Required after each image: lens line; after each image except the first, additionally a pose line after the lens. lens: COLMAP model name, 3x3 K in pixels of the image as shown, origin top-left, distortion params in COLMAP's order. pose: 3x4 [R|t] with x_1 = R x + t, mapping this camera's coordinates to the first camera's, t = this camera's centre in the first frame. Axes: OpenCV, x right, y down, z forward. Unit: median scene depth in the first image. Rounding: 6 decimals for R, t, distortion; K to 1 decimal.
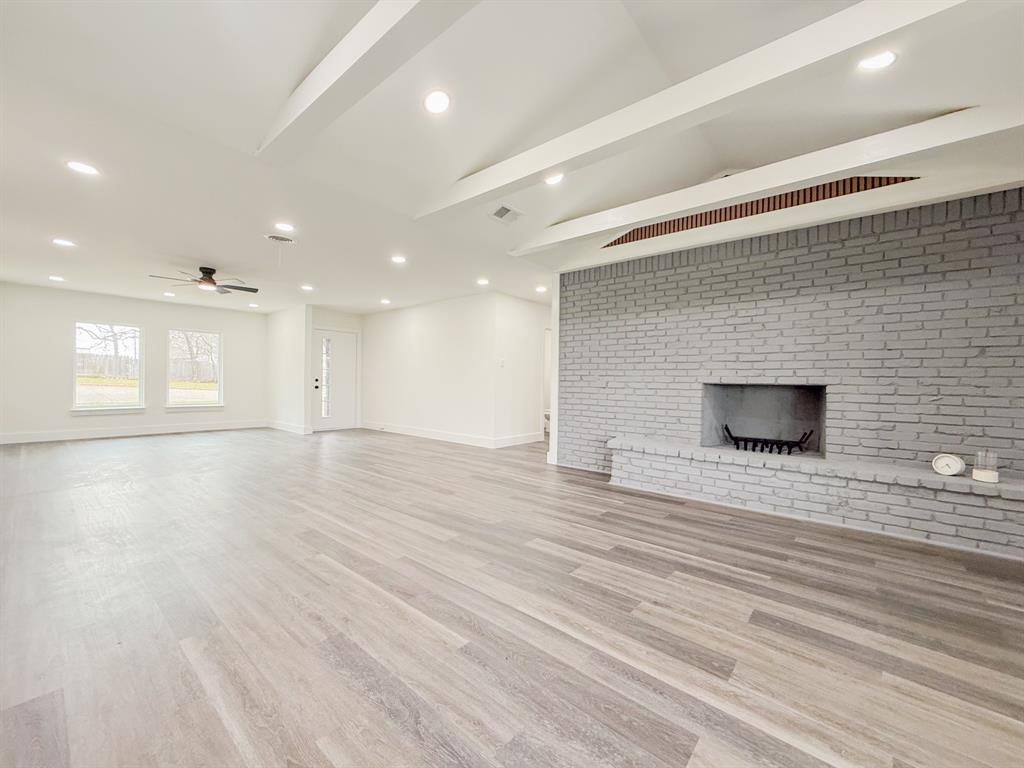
lens RADIAL K [[410.1, 0, 510.3], [0, 410.1, 383.9], [0, 0, 1]] dist [0.000118, 0.000523]
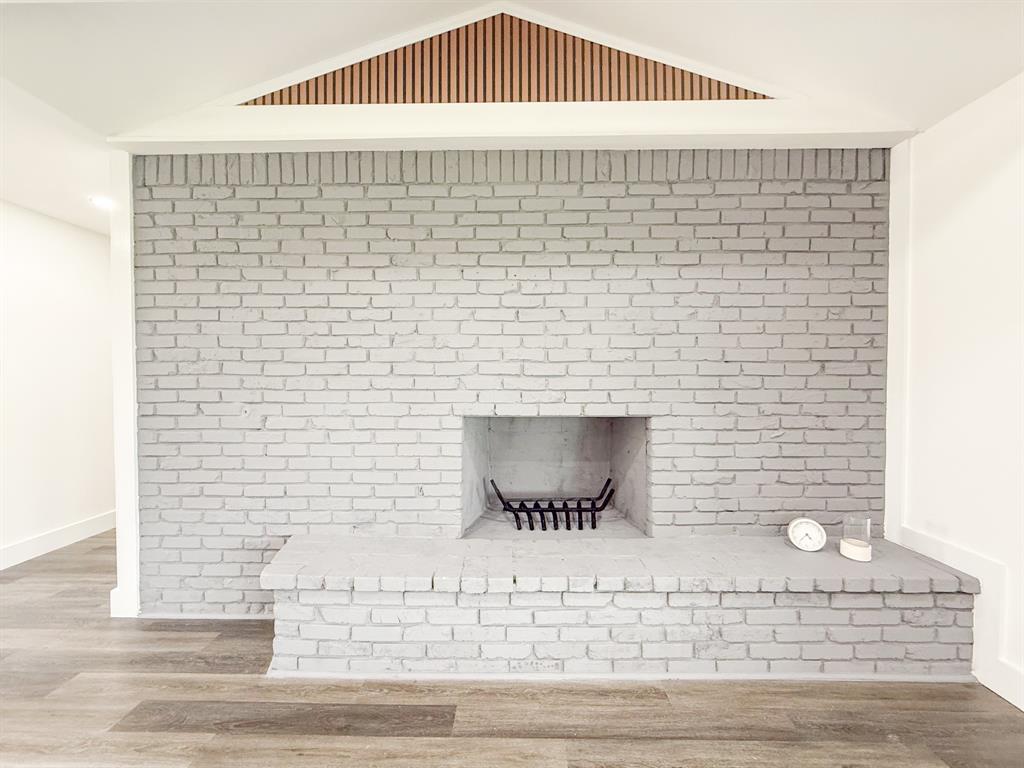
lens RADIAL K [[410.1, 0, 509.5], [0, 410.1, 385.2], [0, 0, 1]] dist [0.000118, 0.000523]
pose [[0.771511, -0.027594, 0.635617, 0.199284], [0.016849, 0.999595, 0.022944, -0.056478], [-0.635993, -0.006992, 0.771663, 0.605970]]
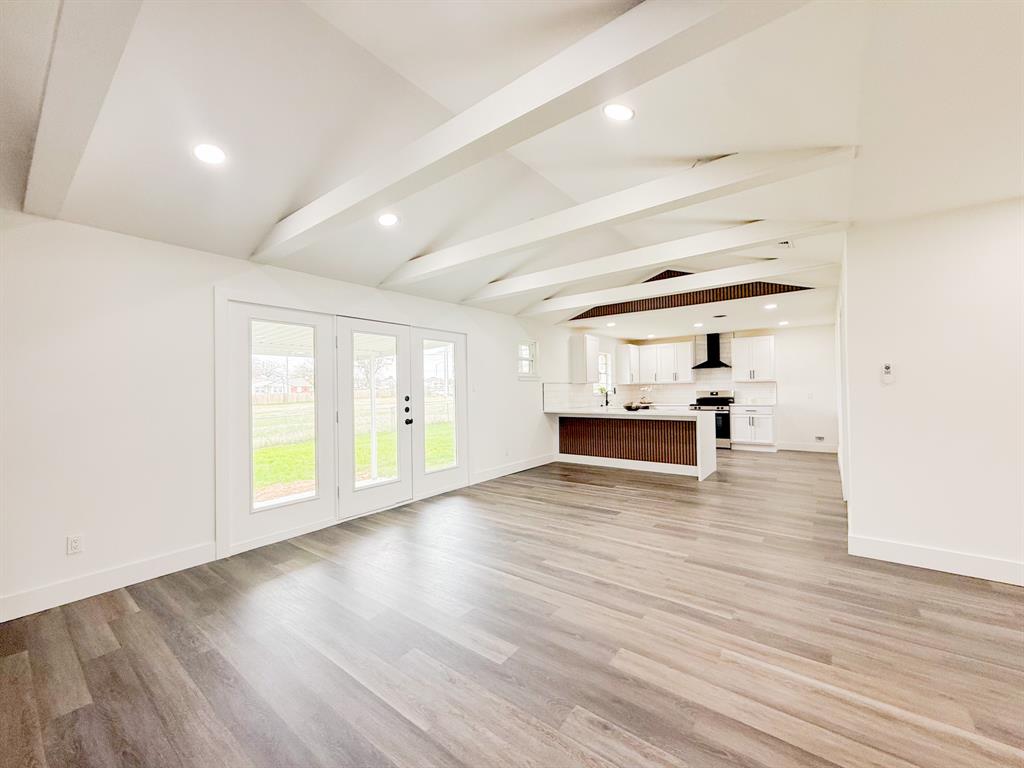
lens RADIAL K [[410.1, 0, 511.6], [0, 410.1, 383.8], [0, 0, 1]] dist [0.000118, 0.000523]
pose [[-0.998637, -0.000183, -0.052191, 0.059298], [0.000235, 0.999968, -0.007993, -0.073993], [0.052191, -0.007995, -0.998605, 1.208923]]
